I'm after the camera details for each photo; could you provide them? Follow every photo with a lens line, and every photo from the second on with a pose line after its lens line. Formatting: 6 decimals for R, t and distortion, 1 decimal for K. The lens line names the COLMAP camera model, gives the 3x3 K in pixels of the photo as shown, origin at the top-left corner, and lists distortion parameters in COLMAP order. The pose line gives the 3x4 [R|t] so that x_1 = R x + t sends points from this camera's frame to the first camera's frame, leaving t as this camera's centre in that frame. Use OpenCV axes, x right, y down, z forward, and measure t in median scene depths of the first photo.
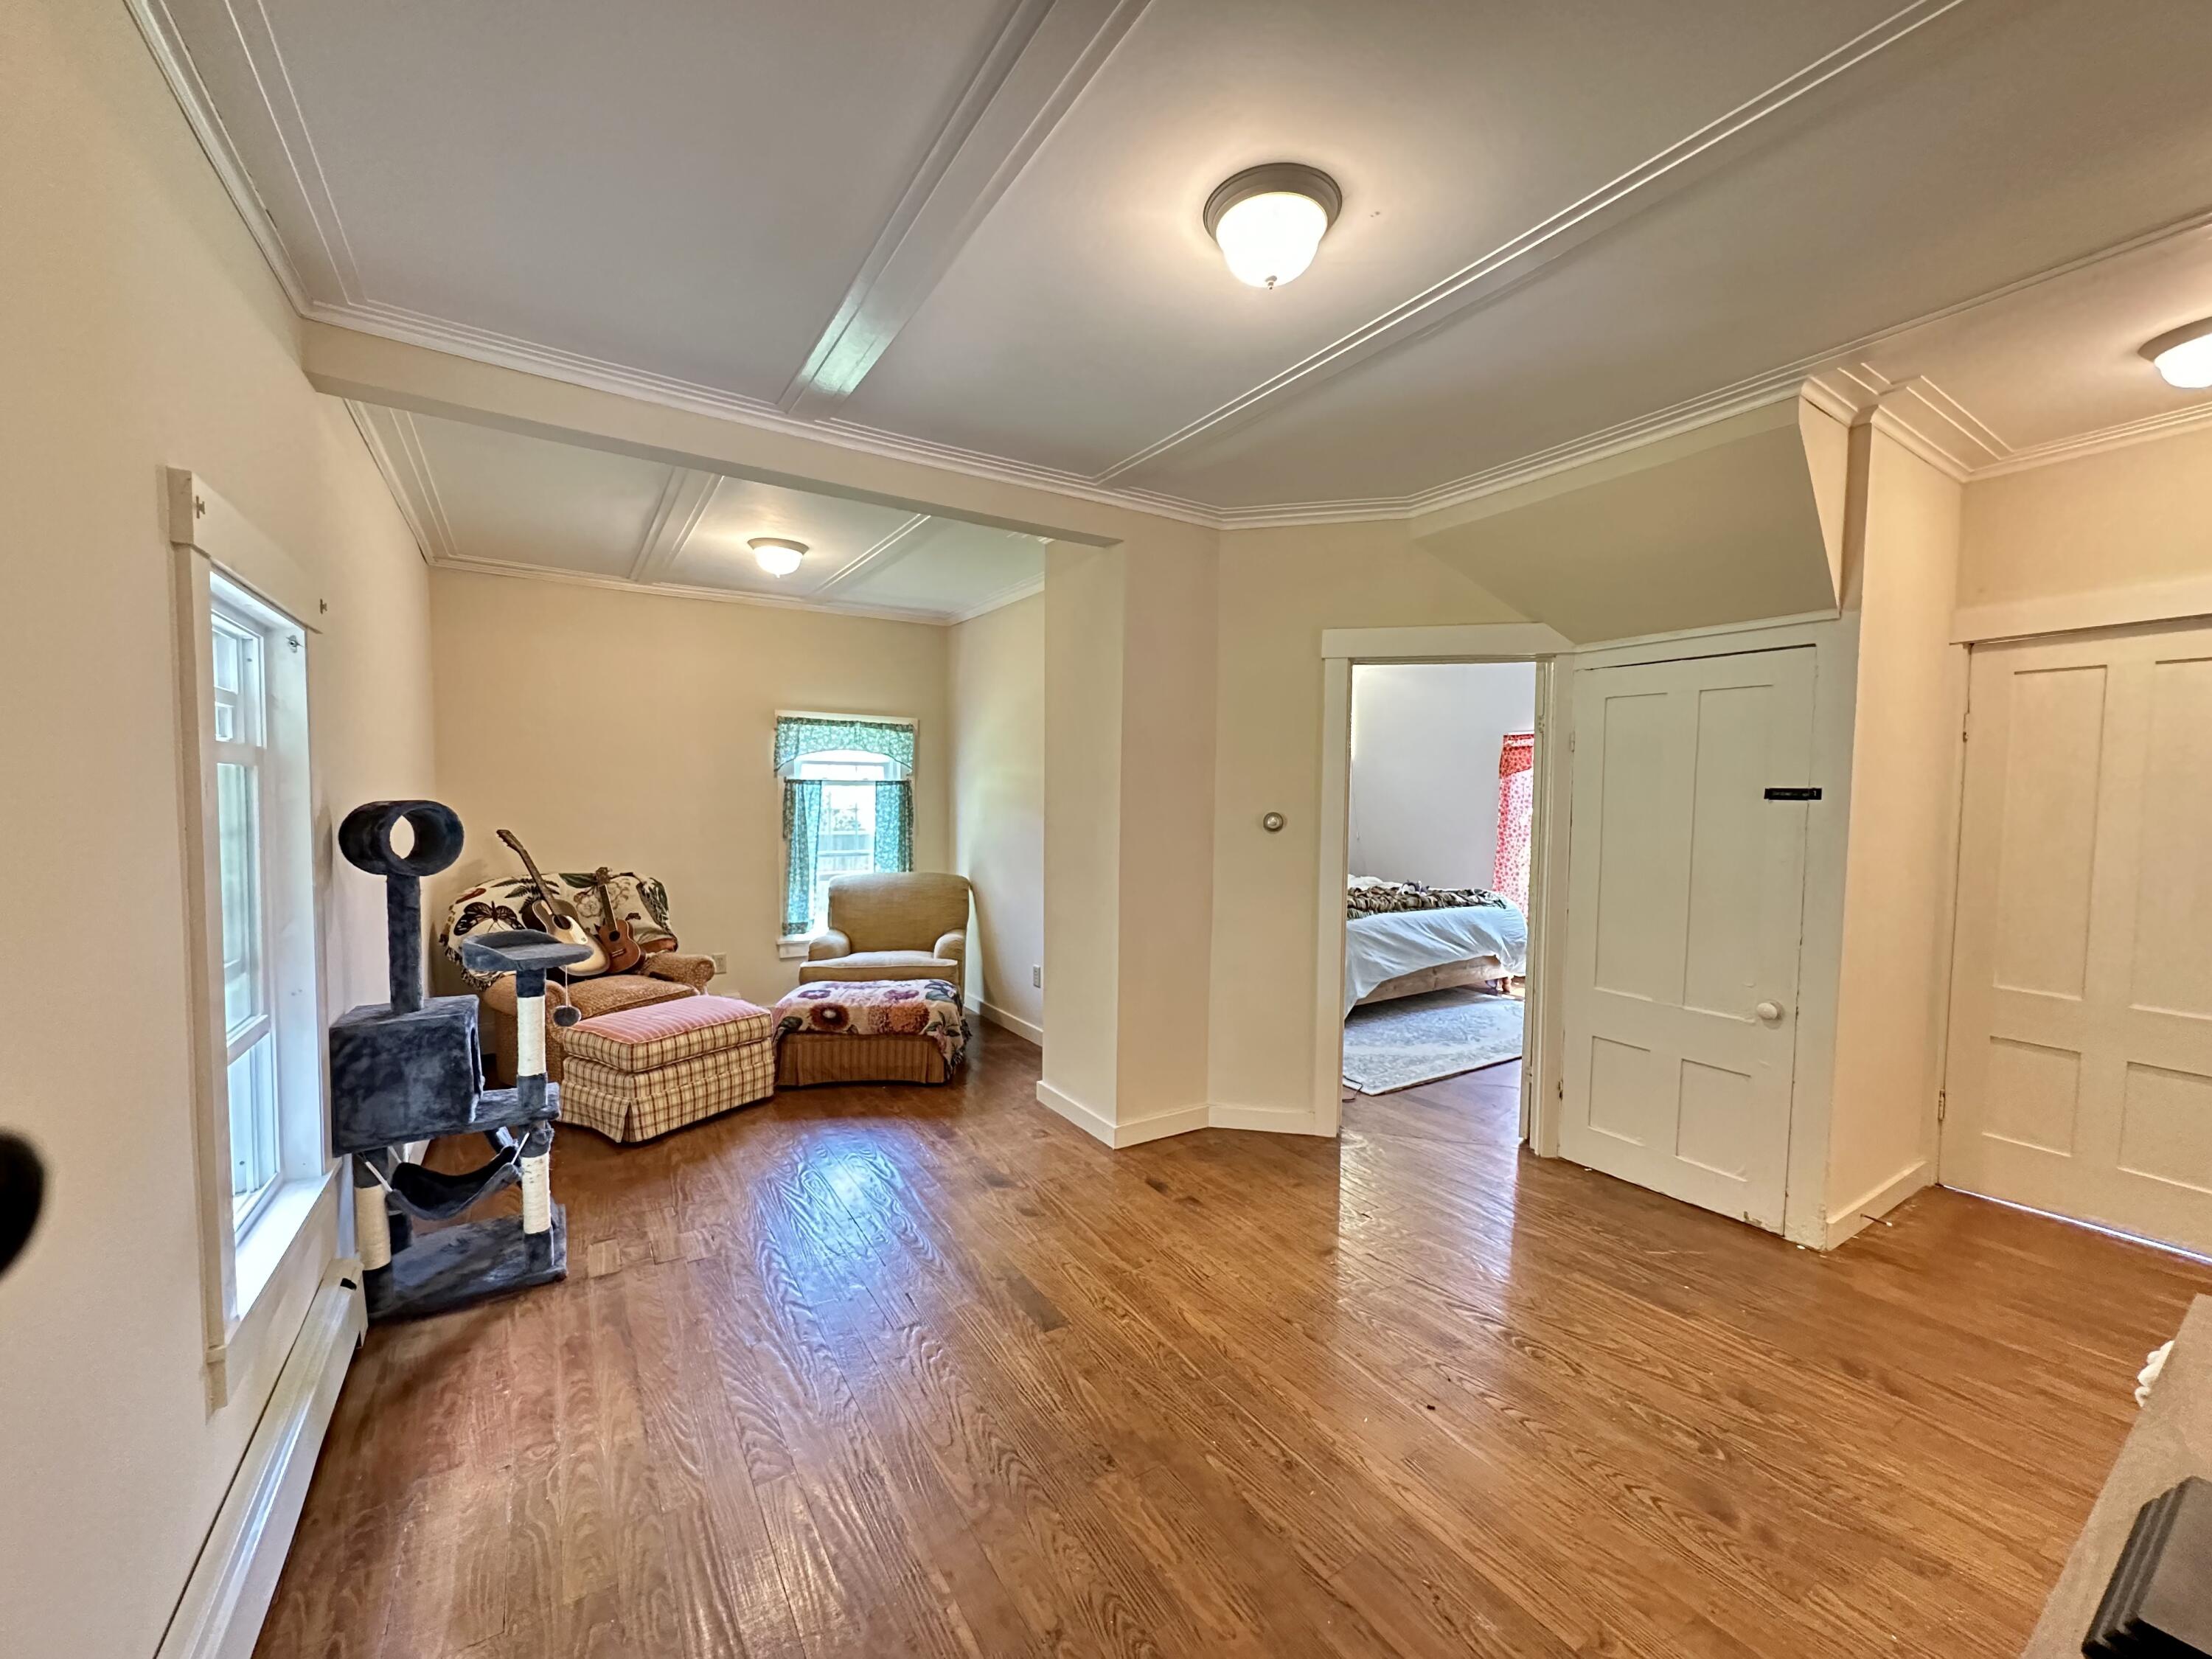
lens RADIAL K [[877.5, 0, 1106.0], [0, 877.5, 829.5], [0, 0, 1]] dist [0.000066, 0.000030]
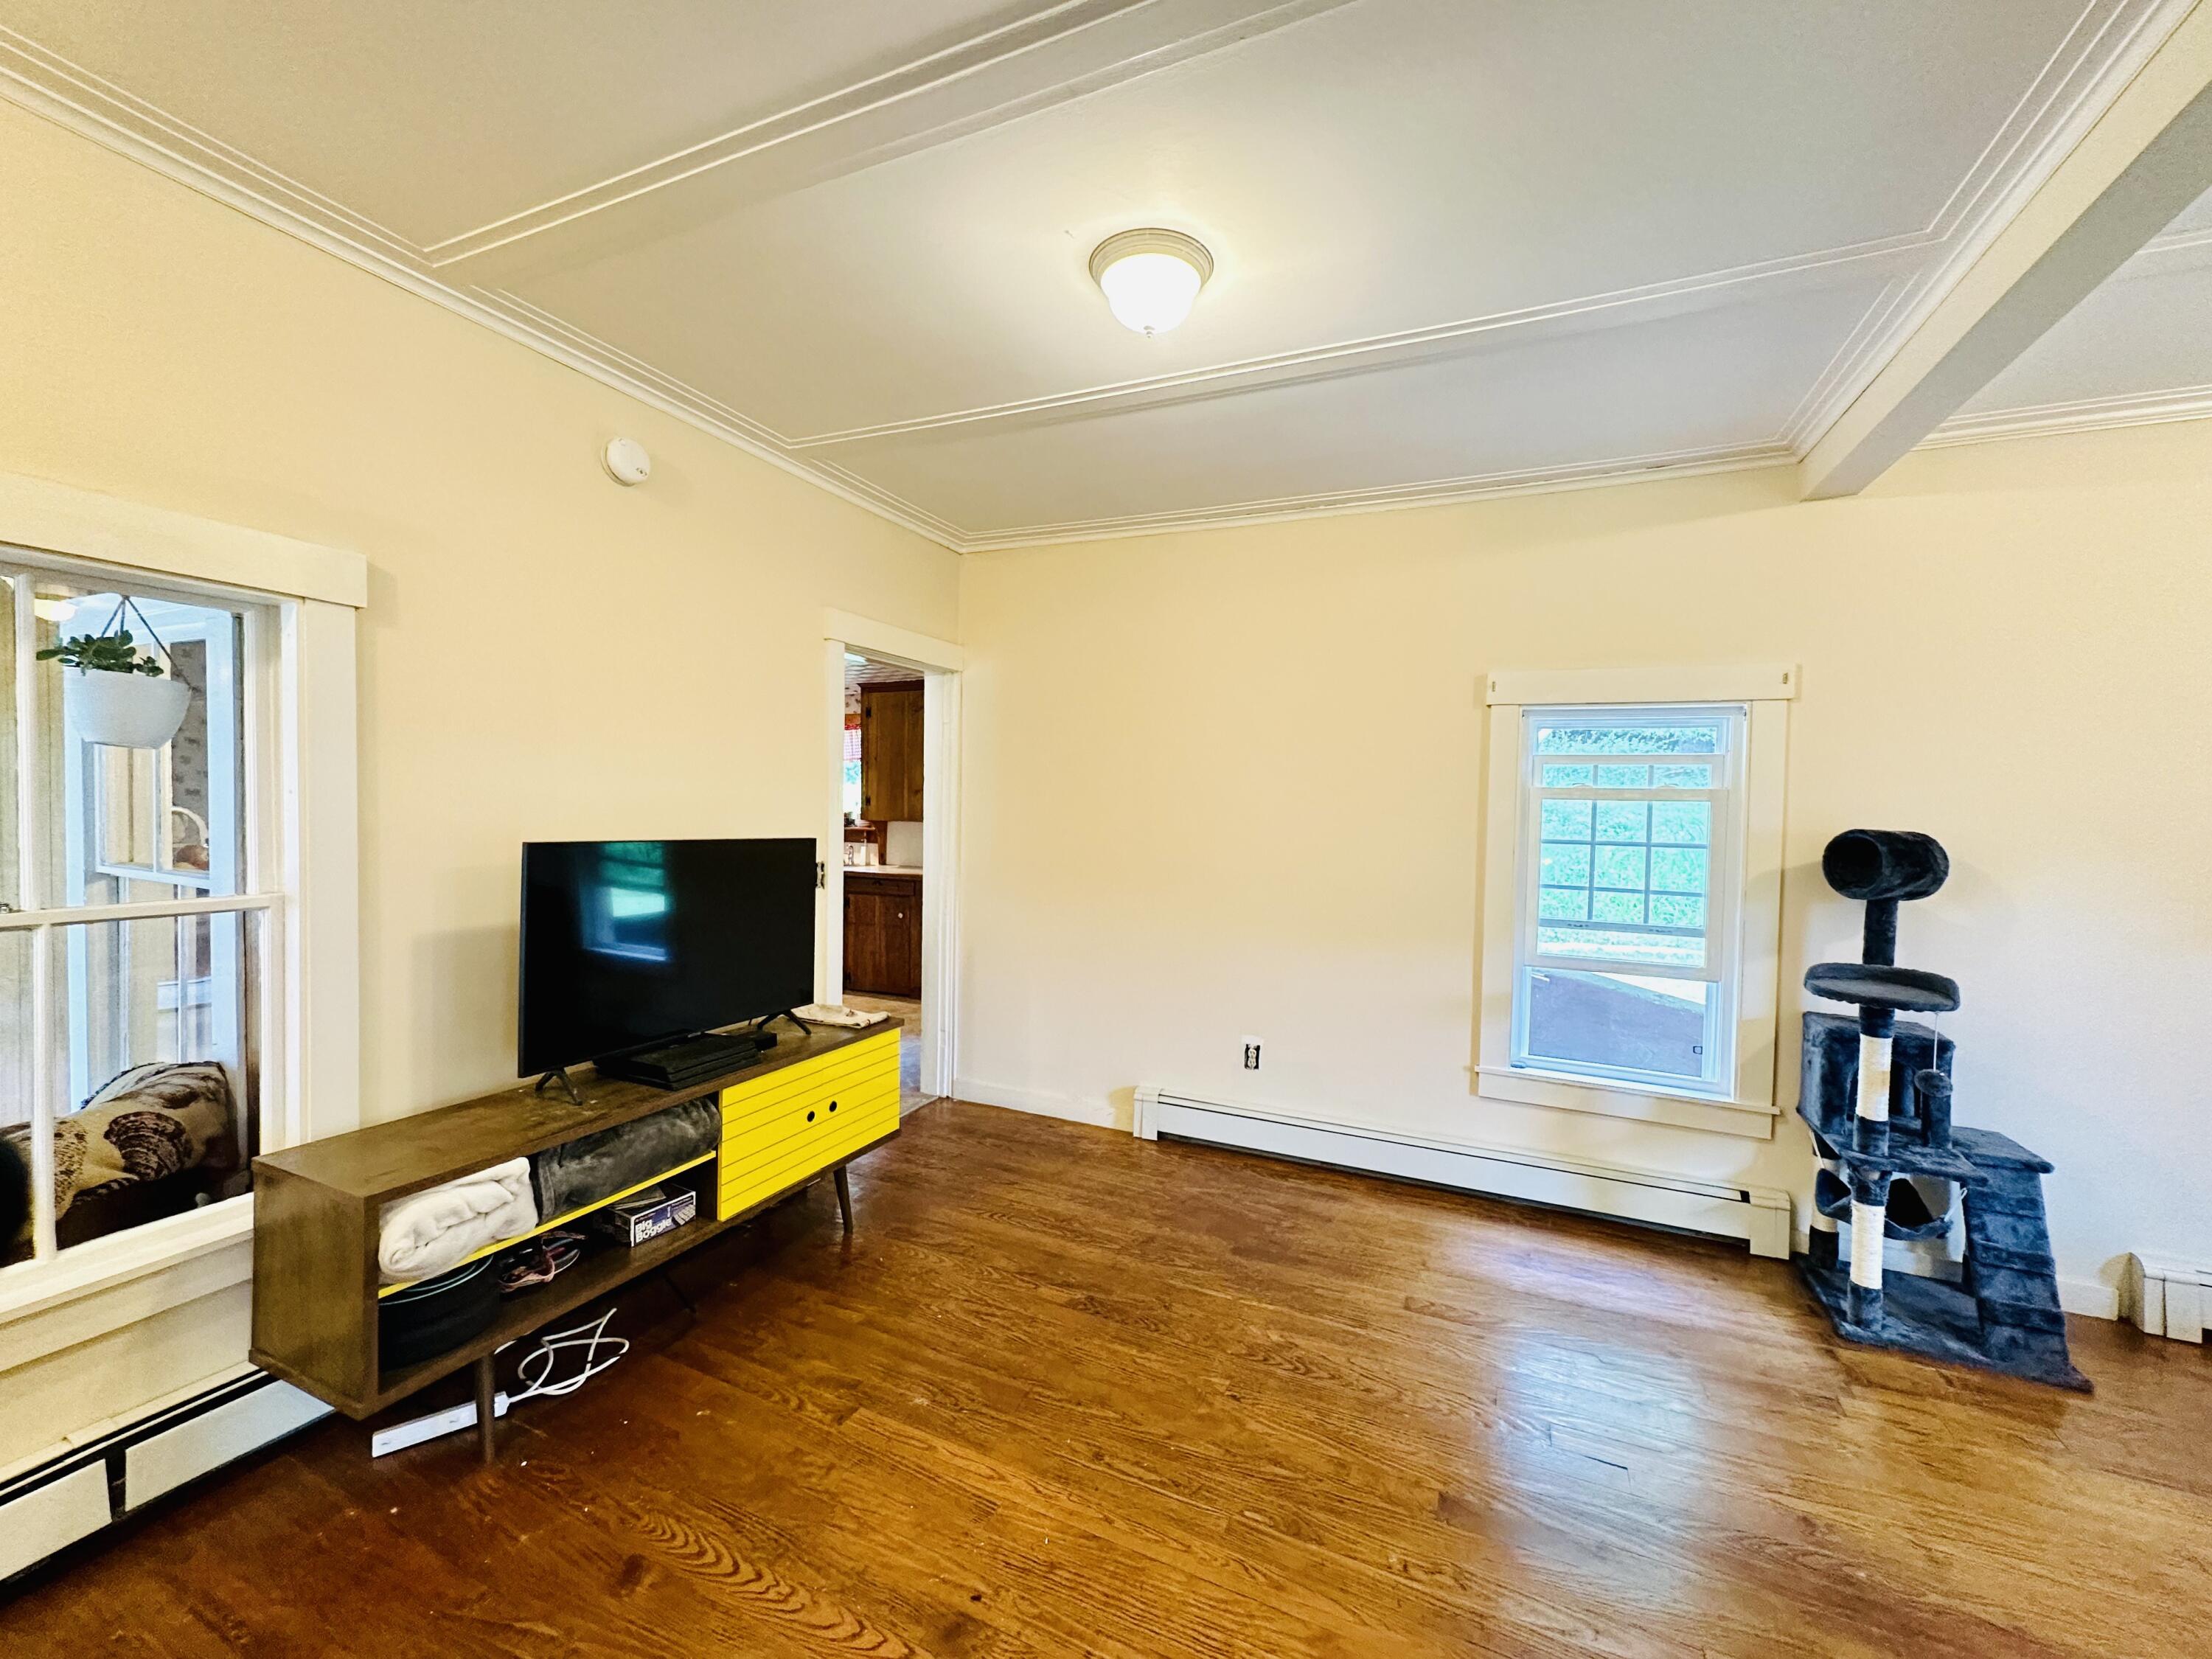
lens RADIAL K [[877.5, 0, 1106.0], [0, 877.5, 829.5], [0, 0, 1]] dist [0.000066, 0.000030]
pose [[-0.836683, -0.009401, -0.547607, 0.751377], [-0.050998, 0.996846, 0.060807, -0.060901], [0.545308, 0.078803, -0.834524, 1.763634]]
